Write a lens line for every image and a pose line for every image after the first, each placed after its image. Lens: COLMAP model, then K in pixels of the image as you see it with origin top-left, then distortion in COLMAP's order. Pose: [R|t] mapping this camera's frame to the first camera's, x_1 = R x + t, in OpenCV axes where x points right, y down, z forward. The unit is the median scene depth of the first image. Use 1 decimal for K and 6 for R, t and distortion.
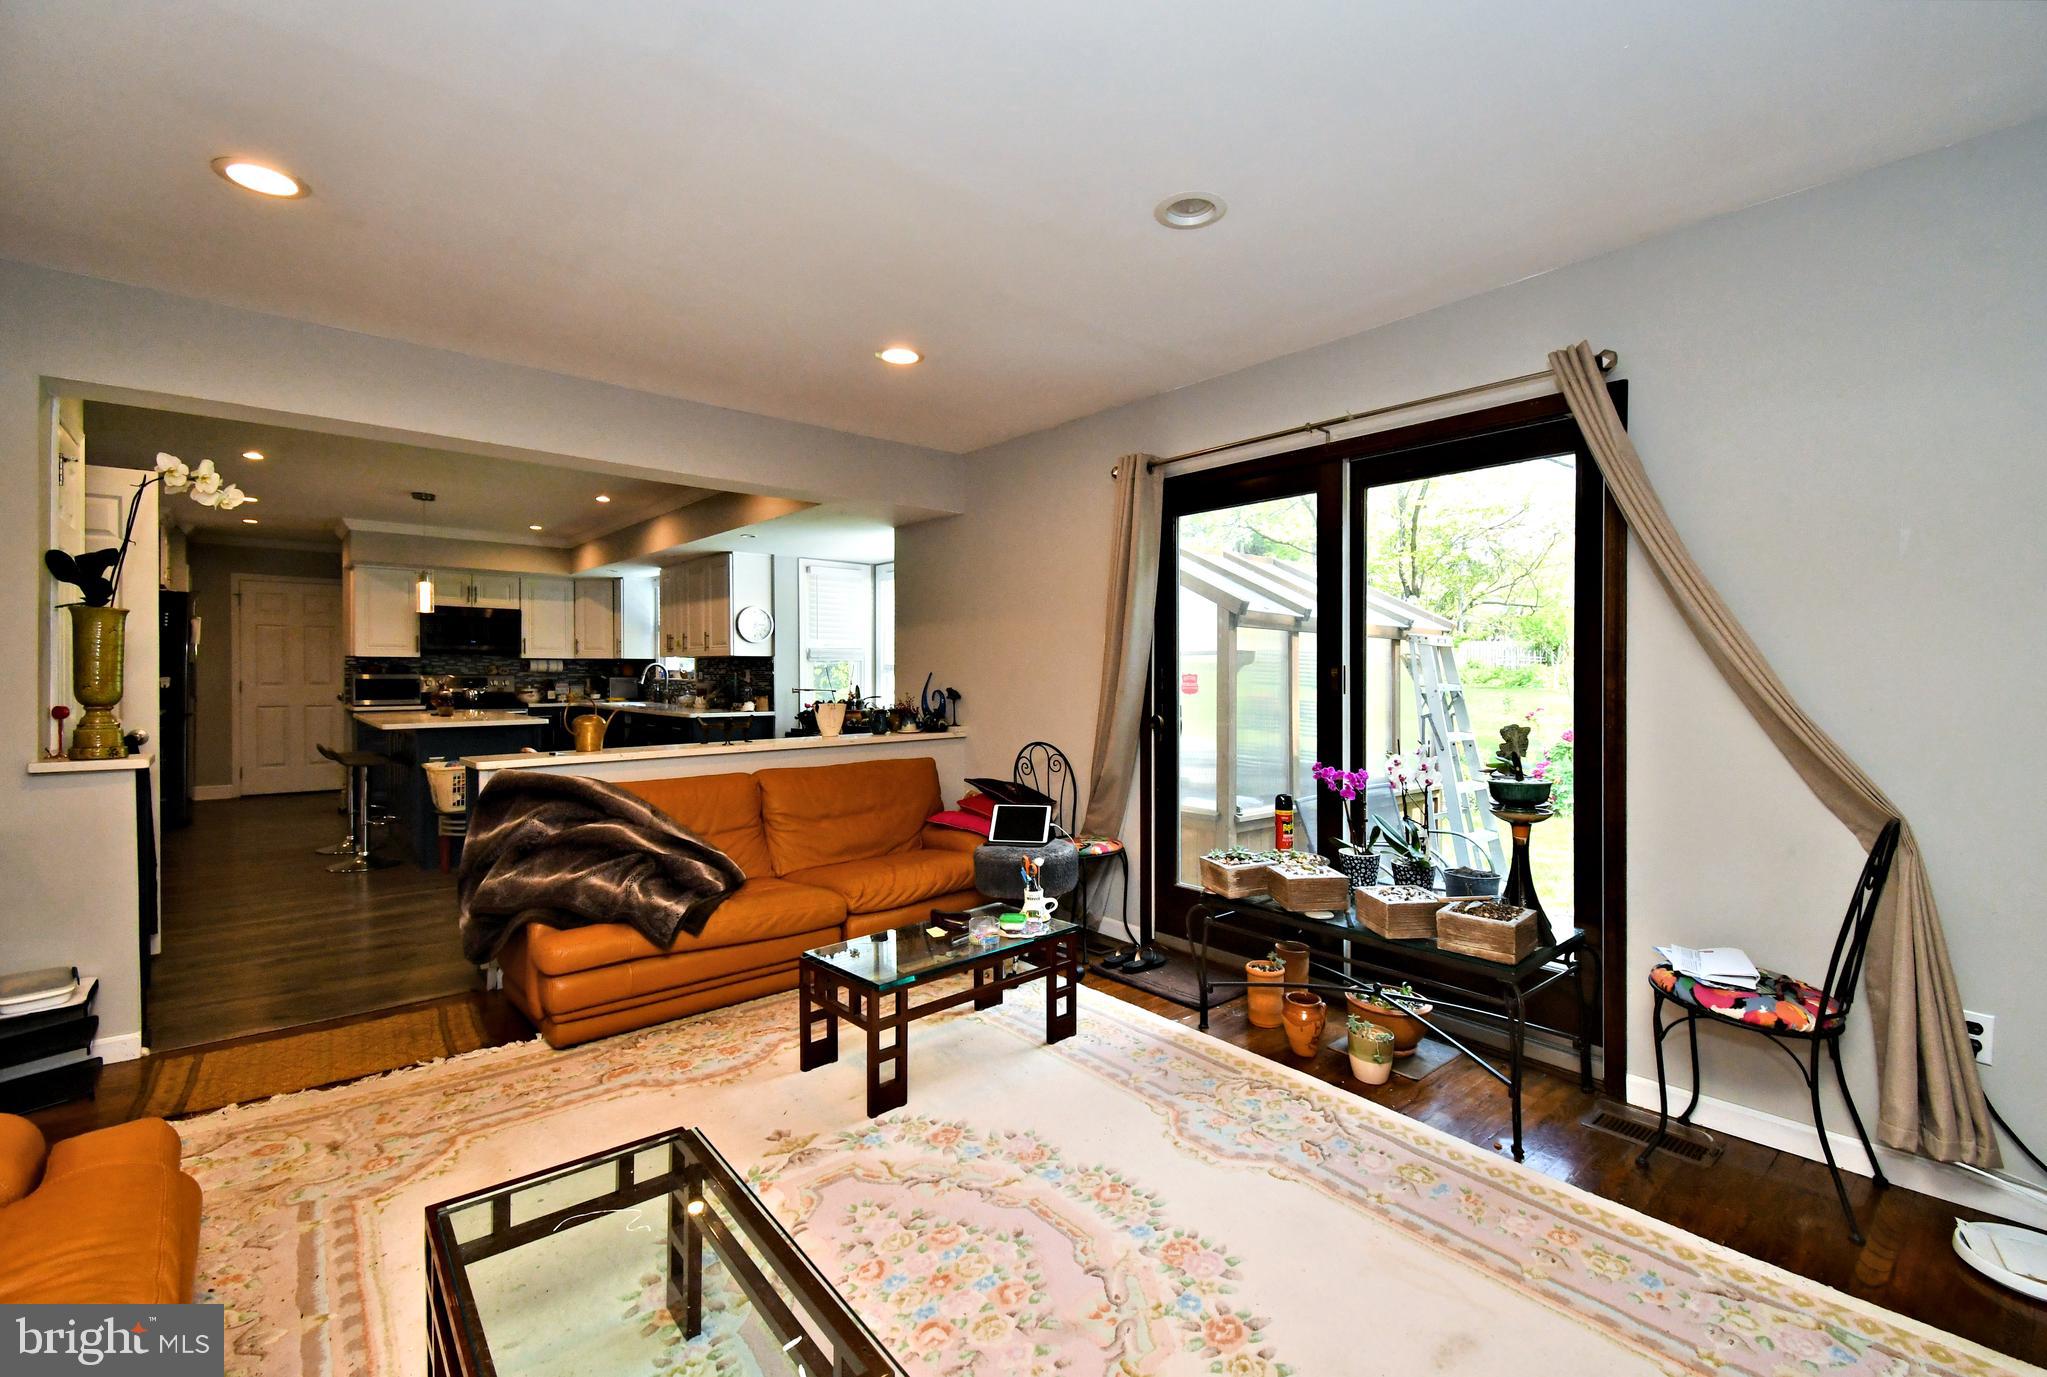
lens RADIAL K [[882.0, 0, 1041.9], [0, 882.0, 695.1], [0, 0, 1]] dist [-0.003311, -0.002067]
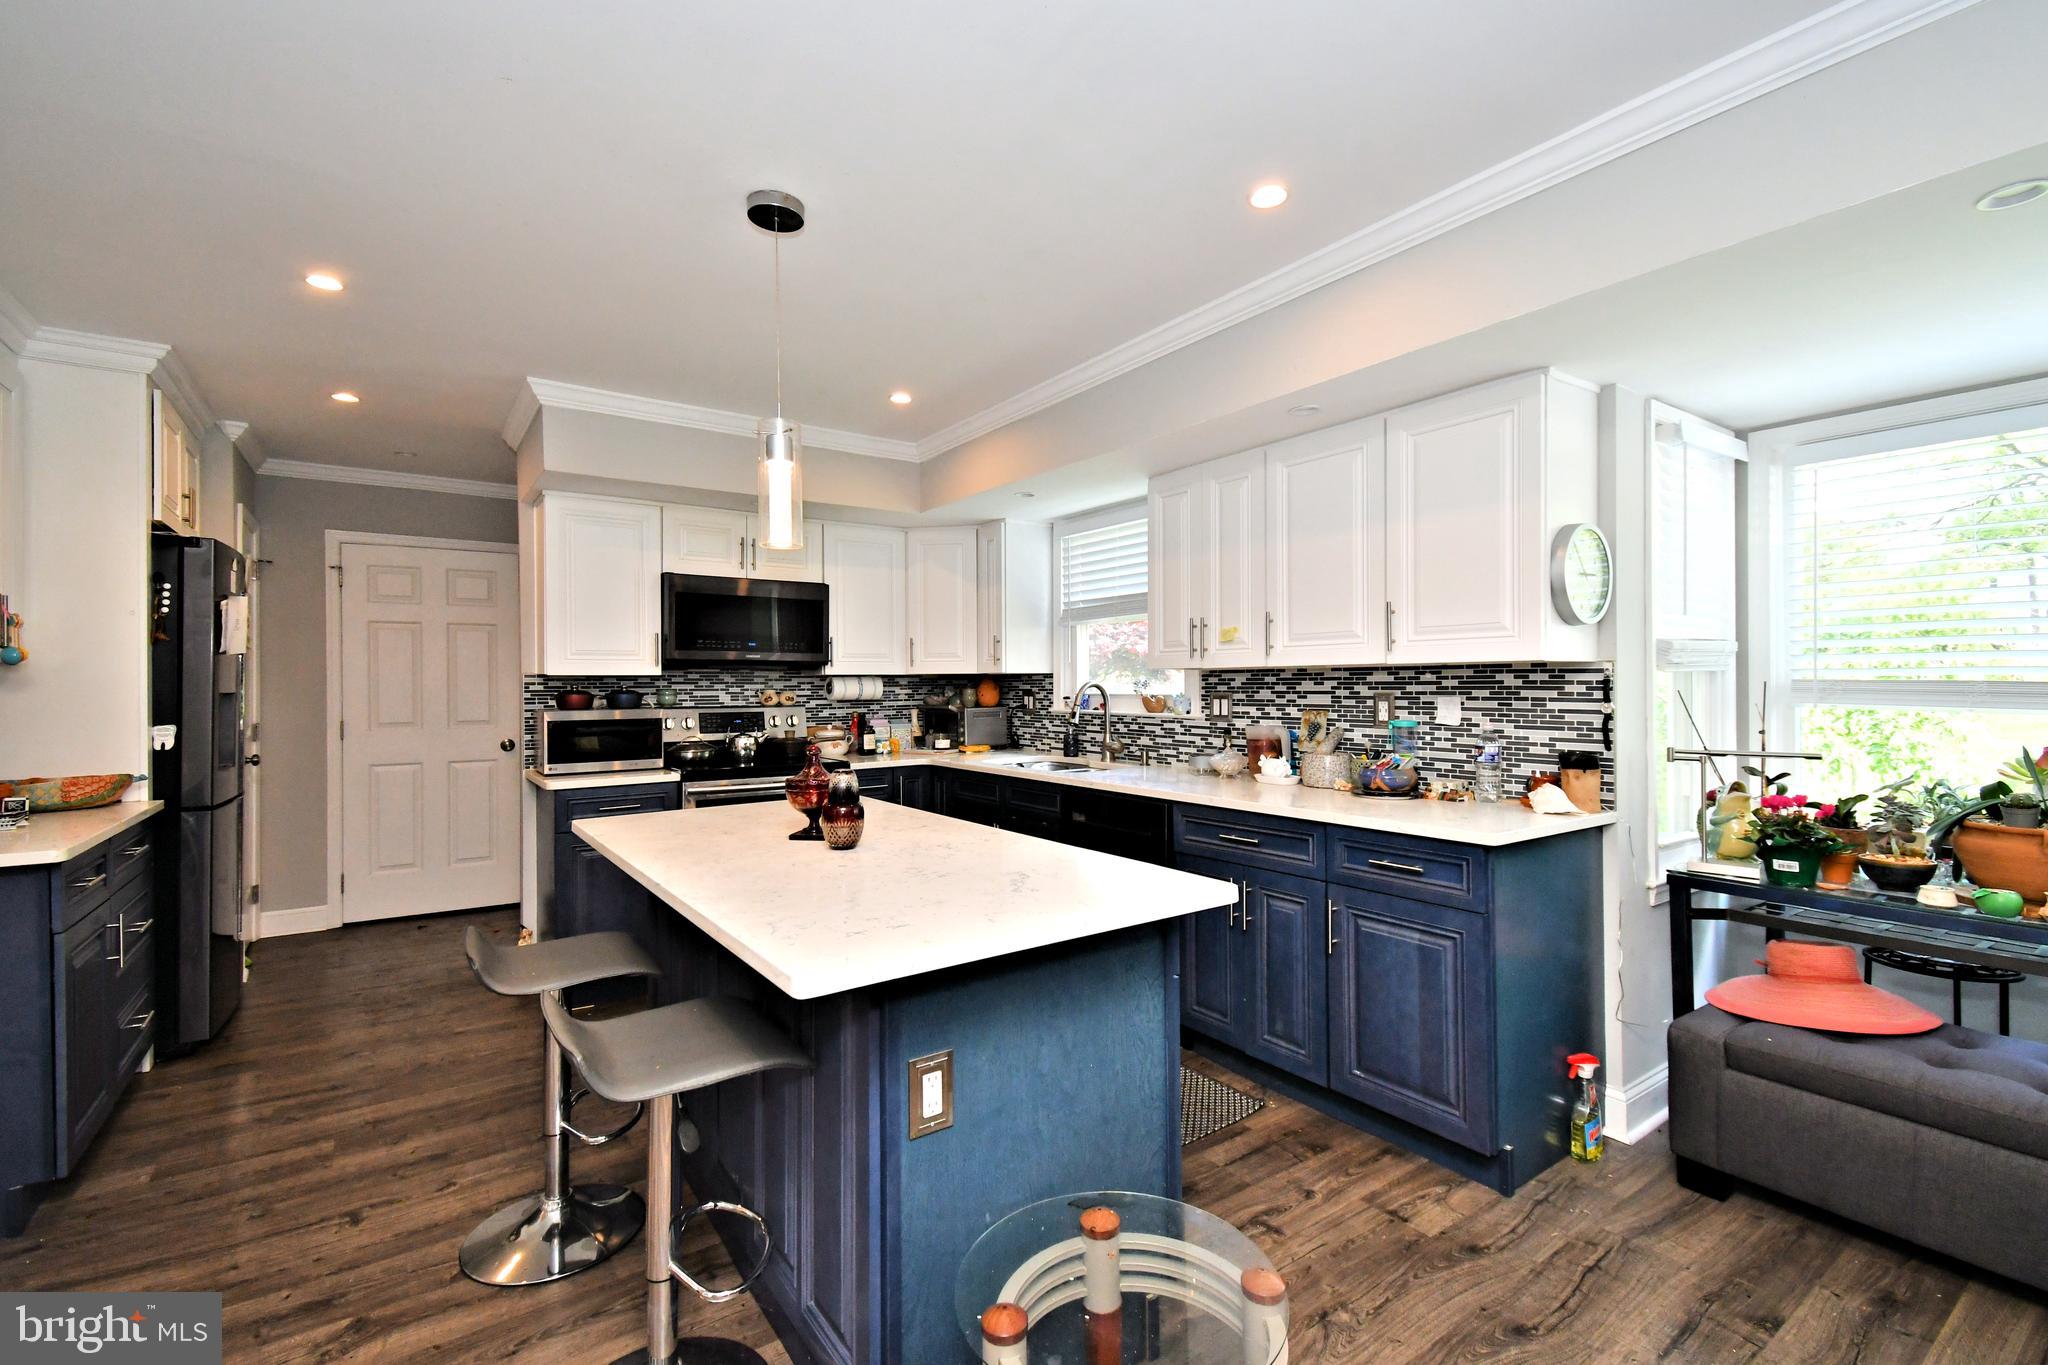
lens RADIAL K [[877.2, 0, 1002.4], [0, 877.2, 701.6], [0, 0, 1]] dist [0.020215, -0.004410]
pose [[0.991263, -0.006895, -0.131718, -0.474106], [0.006314, 0.999968, -0.004824, -0.025751], [0.131747, 0.003950, 0.991275, 0.557711]]
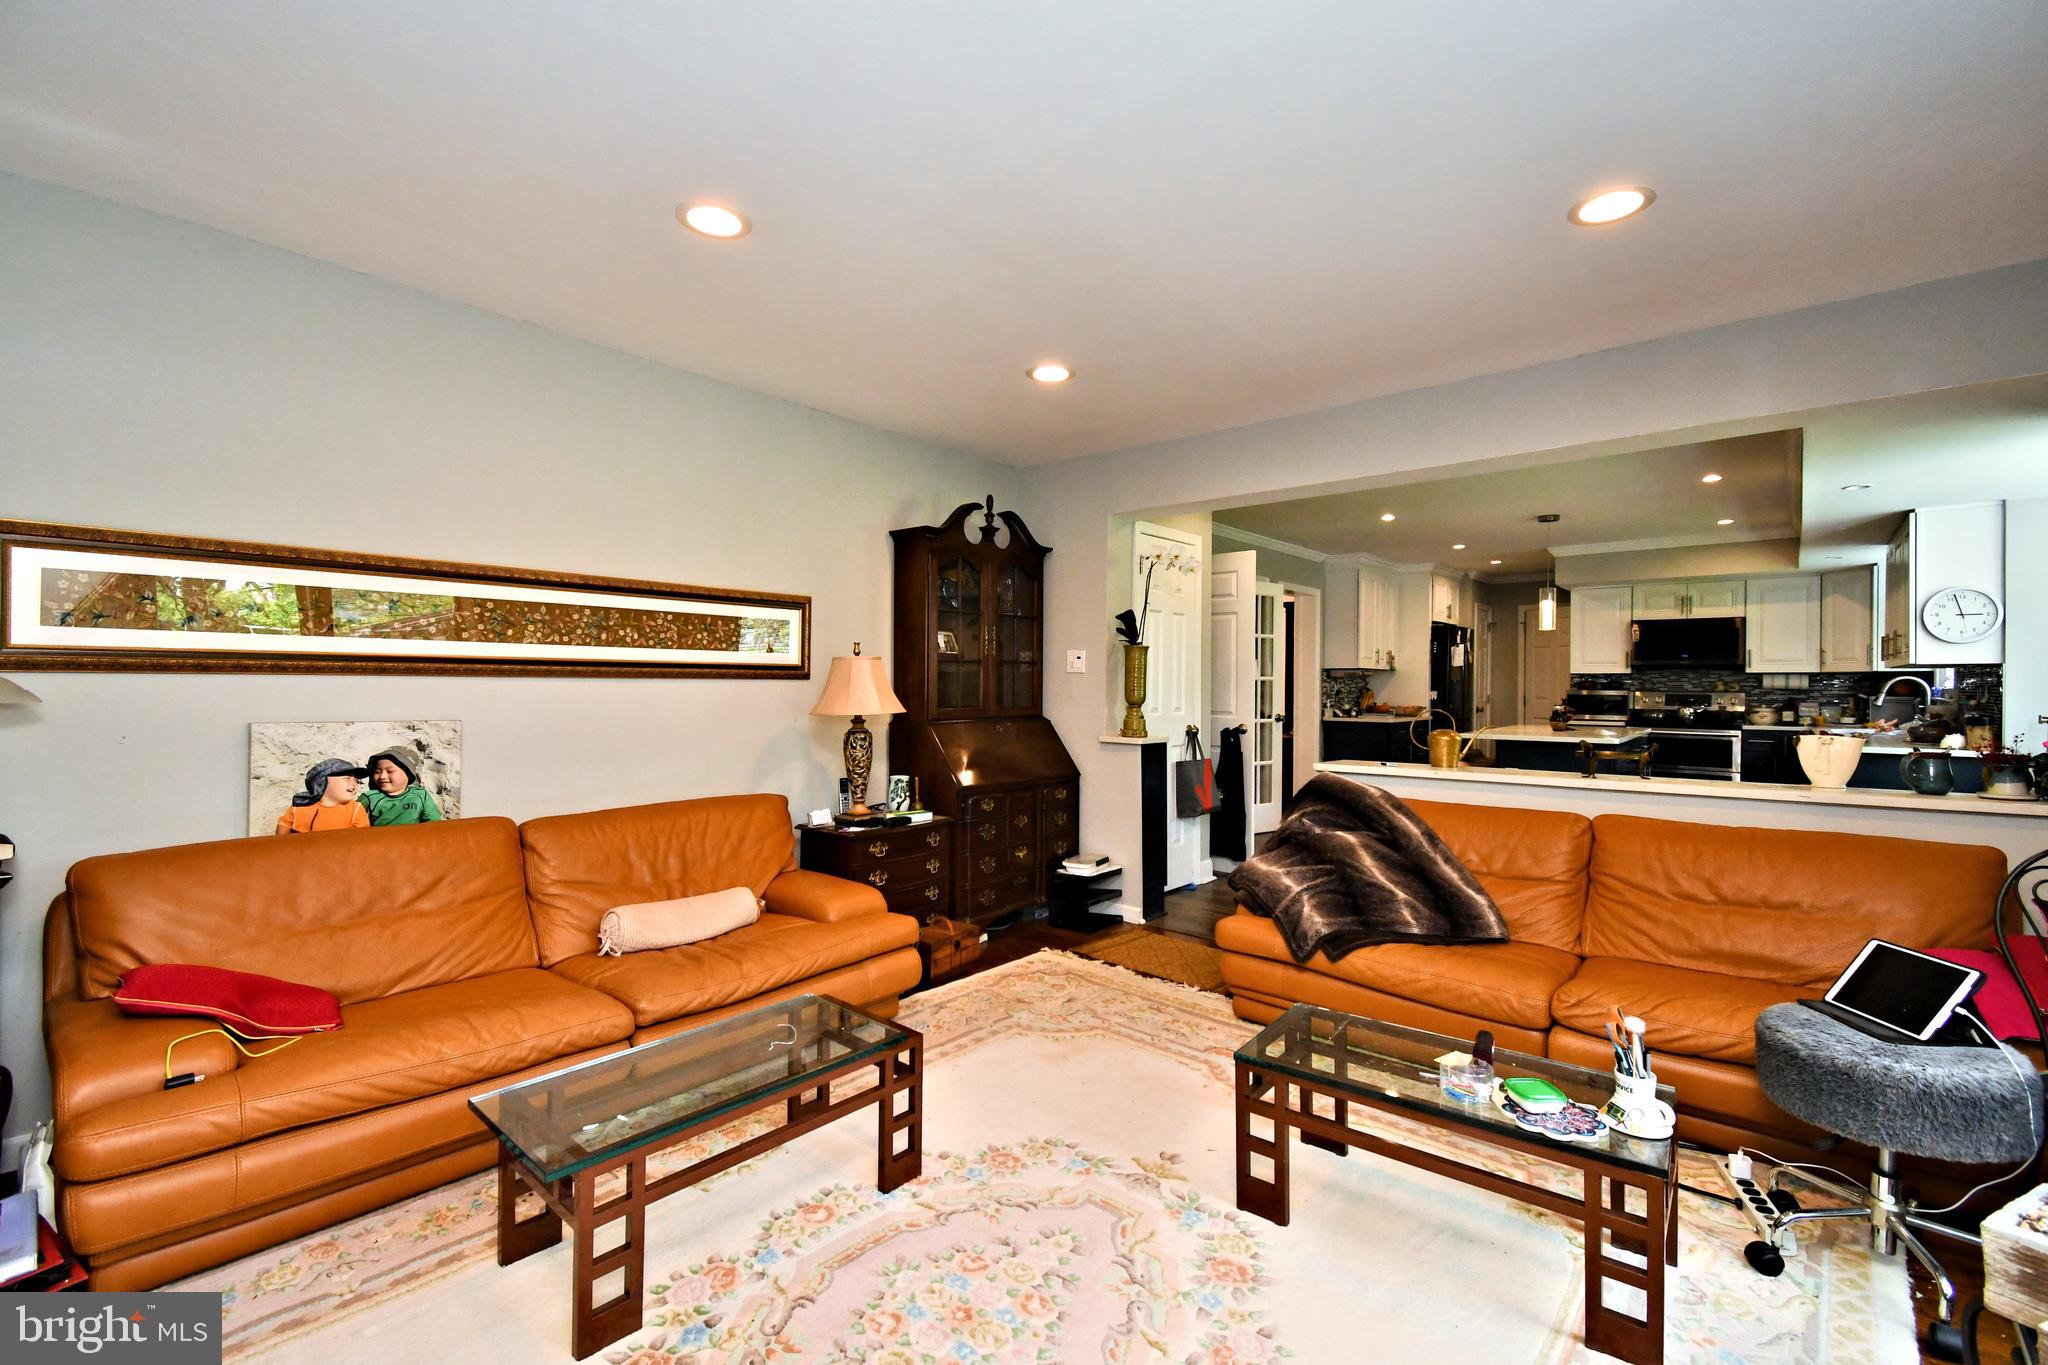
lens RADIAL K [[877.2, 0, 1045.5], [0, 877.2, 677.9], [0, 0, 1]] dist [0.020215, -0.004410]
pose [[0.137397, -0.009896, -0.990467, 0.205711], [-0.031078, 0.999415, -0.014296, -0.003246], [0.990028, 0.032746, 0.137009, 0.224764]]
